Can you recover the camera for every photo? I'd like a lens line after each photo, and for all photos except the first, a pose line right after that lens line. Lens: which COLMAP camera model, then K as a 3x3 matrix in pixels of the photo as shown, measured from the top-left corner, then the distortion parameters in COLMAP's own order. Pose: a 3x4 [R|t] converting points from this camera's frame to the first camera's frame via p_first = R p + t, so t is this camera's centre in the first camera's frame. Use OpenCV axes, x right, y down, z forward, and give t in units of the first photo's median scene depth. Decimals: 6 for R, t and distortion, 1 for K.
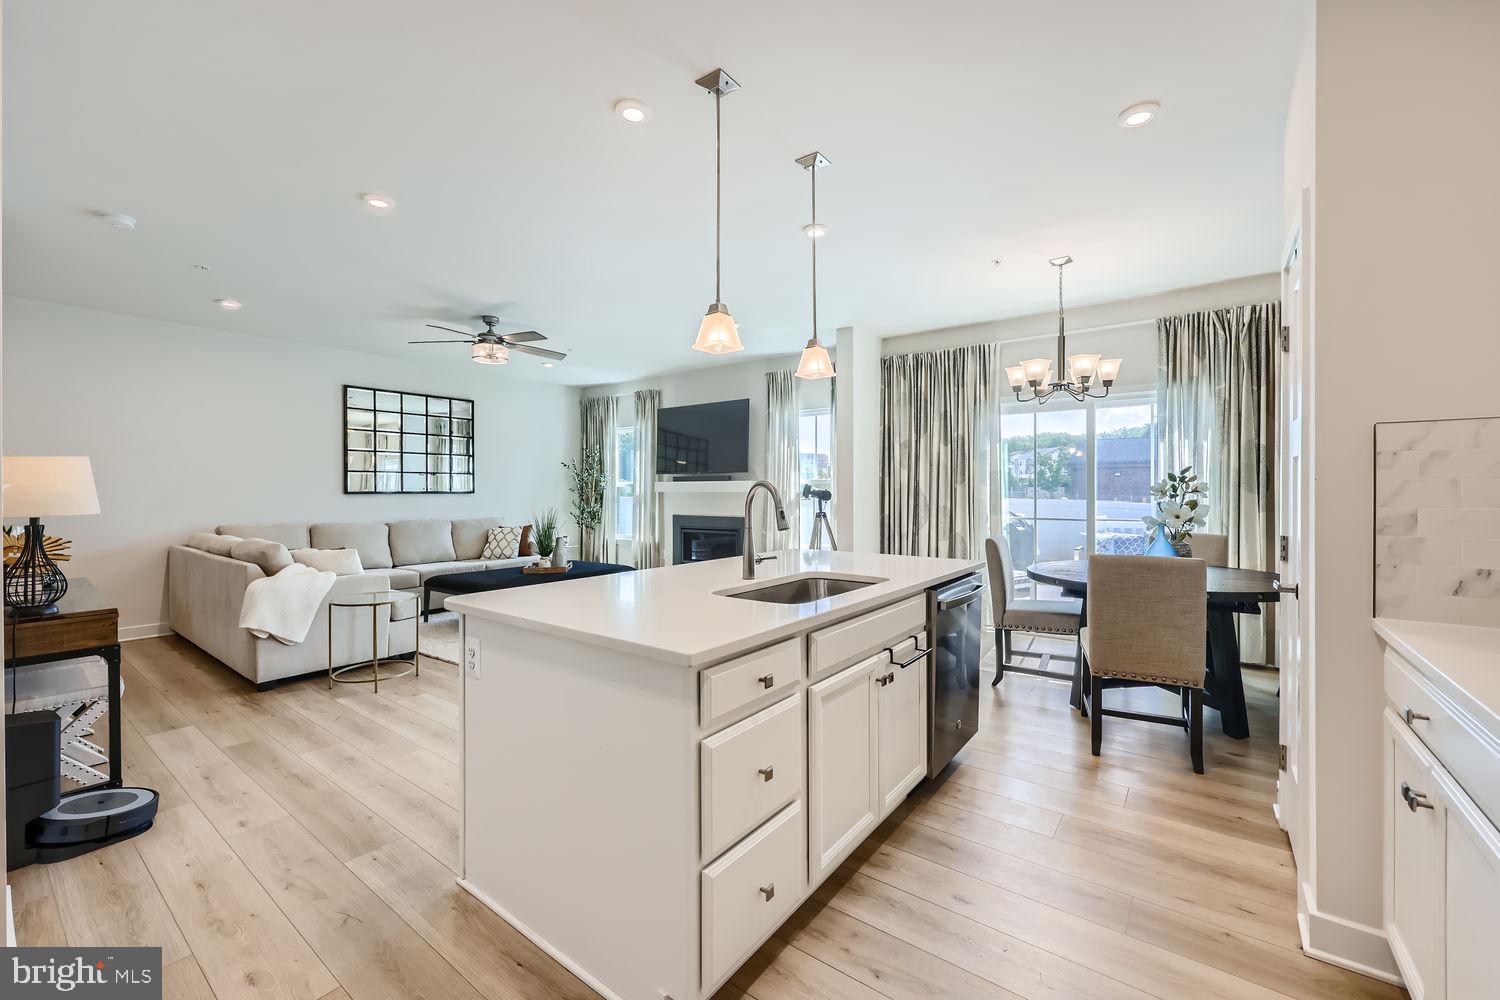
lens RADIAL K [[610.5, 0, 746.5], [0, 610.5, 491.0], [0, 0, 1]] dist [0.003151, -0.000204]
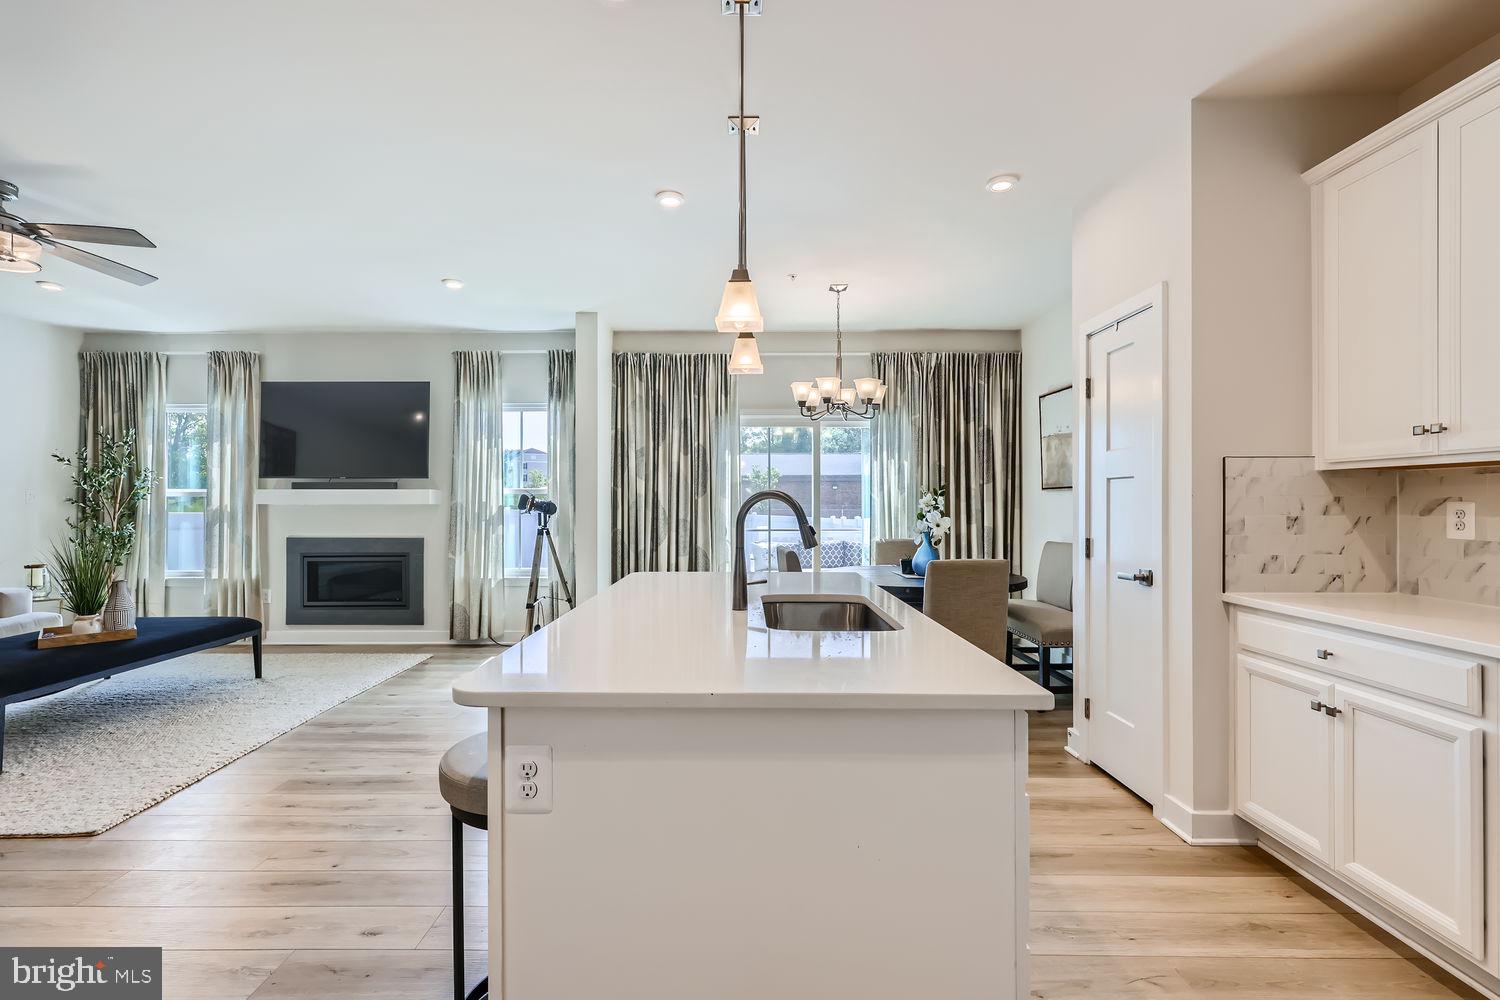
lens RADIAL K [[673.8, 0, 729.6], [0, 673.8, 501.6], [0, 0, 1]] dist [0.003842, -0.000100]
pose [[0.802322, 0.002141, 0.596887, -0.229176], [-0.001015, 0.999997, -0.002223, -0.000297], [-0.596890, 0.001177, 0.802322, 0.116003]]
